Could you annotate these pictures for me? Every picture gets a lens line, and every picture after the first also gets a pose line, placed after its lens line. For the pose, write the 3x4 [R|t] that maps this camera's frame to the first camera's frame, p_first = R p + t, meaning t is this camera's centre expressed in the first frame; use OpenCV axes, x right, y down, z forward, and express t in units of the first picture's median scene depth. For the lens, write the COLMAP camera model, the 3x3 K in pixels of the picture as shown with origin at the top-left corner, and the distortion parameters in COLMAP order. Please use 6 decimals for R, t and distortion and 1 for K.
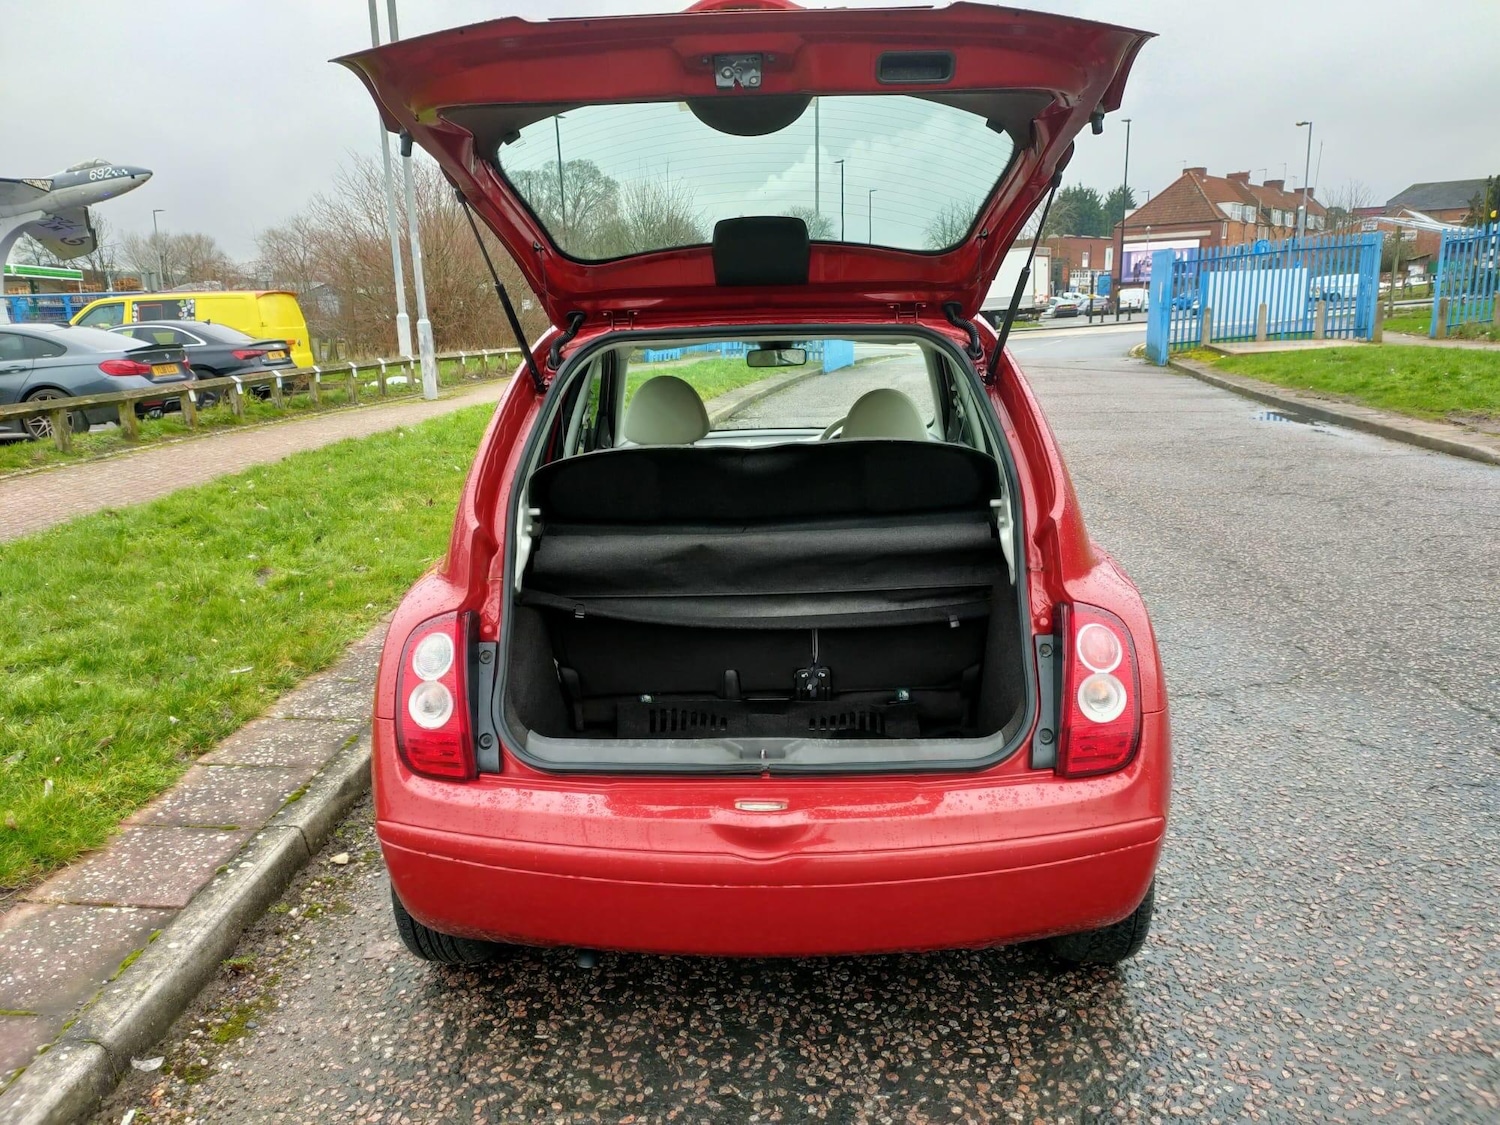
lens RADIAL K [[1105.9, 0, 733.4], [0, 1105.9, 567.6], [0, 0, 1]] dist [0.107703, -0.154644]
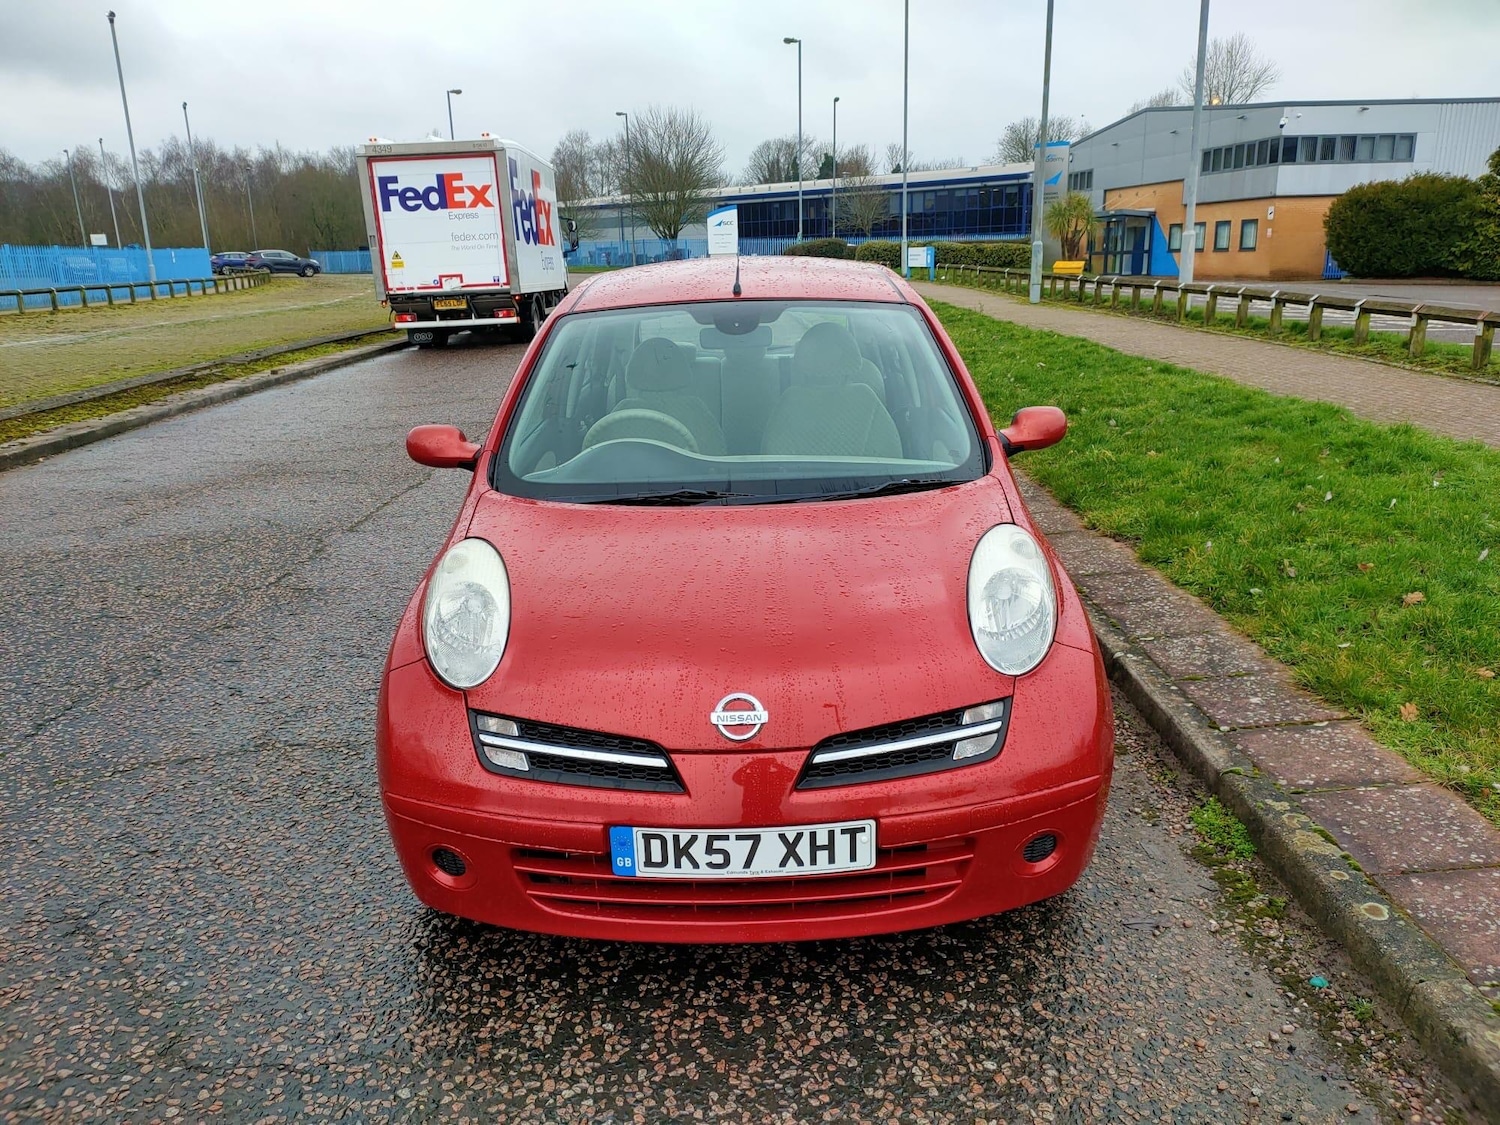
lens RADIAL K [[1104.8, 0, 759.9], [0, 1104.8, 566.0], [0, 0, 1]] dist [0.097981, -0.106383]
pose [[-0.996890, 0.066239, -0.042691, 0.096498], [0.037340, 0.874099, 0.484311, -0.580074], [0.069397, 0.481211, -0.873854, 2.361083]]
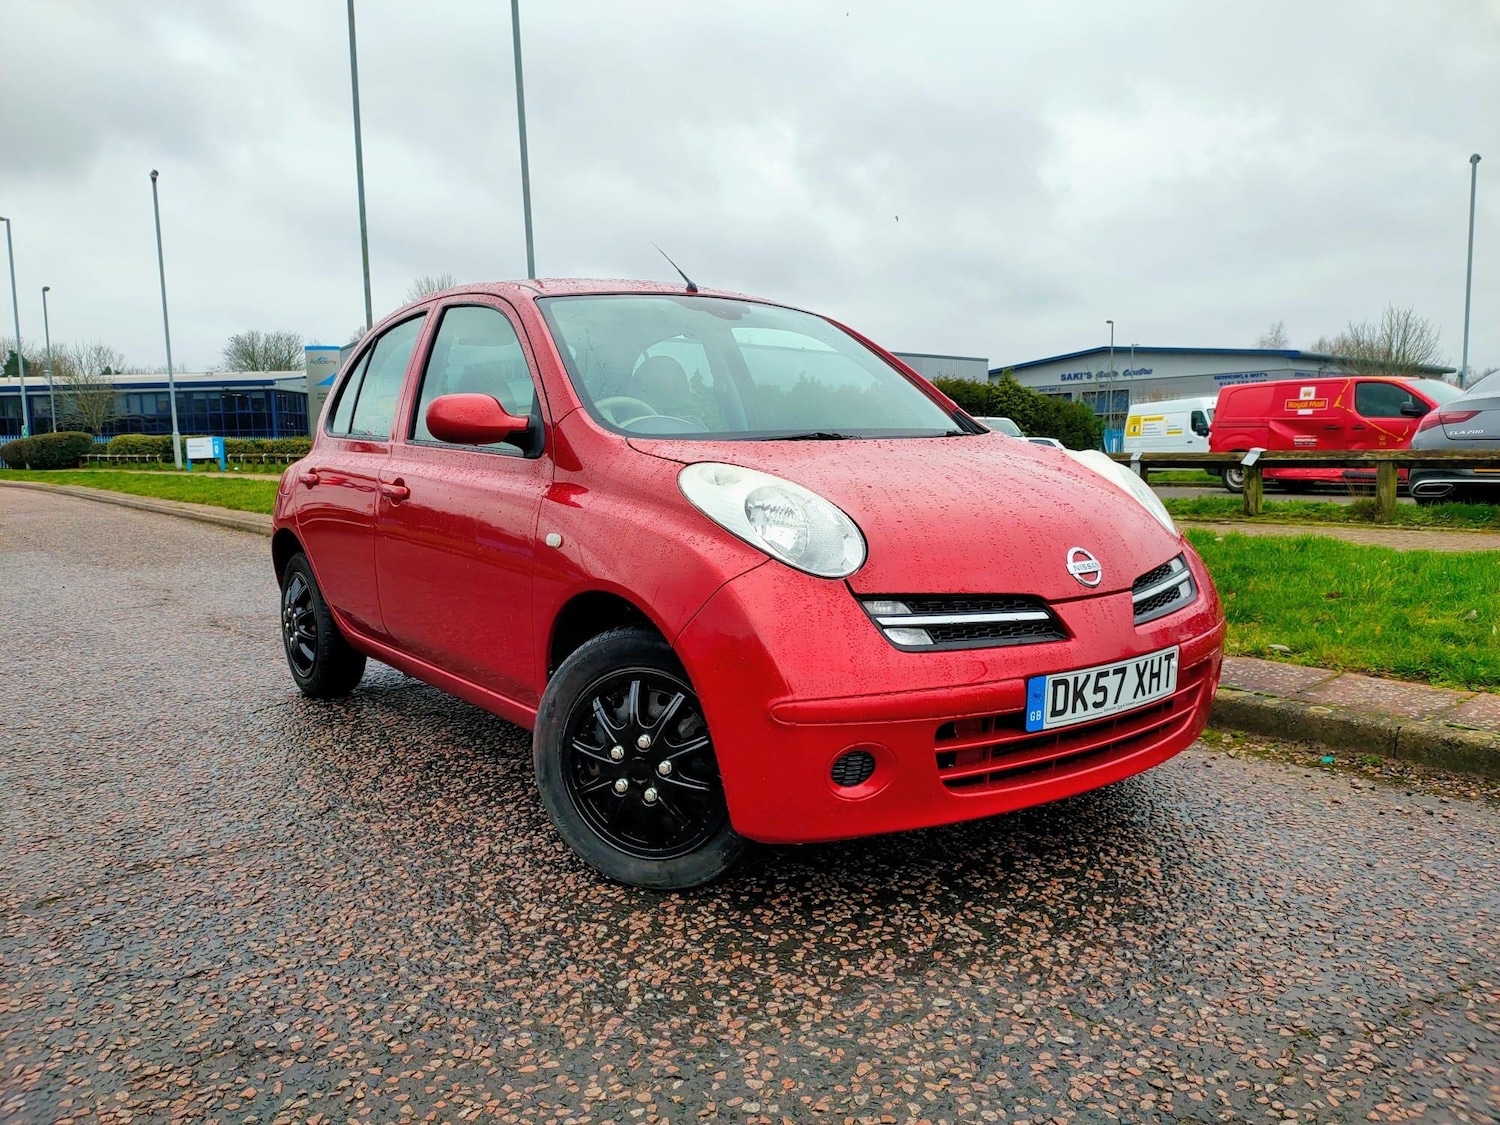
lens RADIAL K [[1107.2, 0, 730.8], [0, 1107.2, 567.8], [0, 0, 1]] dist [0.076761, -0.093392]
pose [[-0.763710, 0.115868, -0.635075, 0.774666], [-0.100669, 0.950350, 0.294449, -0.354188], [0.637661, 0.288807, -0.714128, 2.184414]]
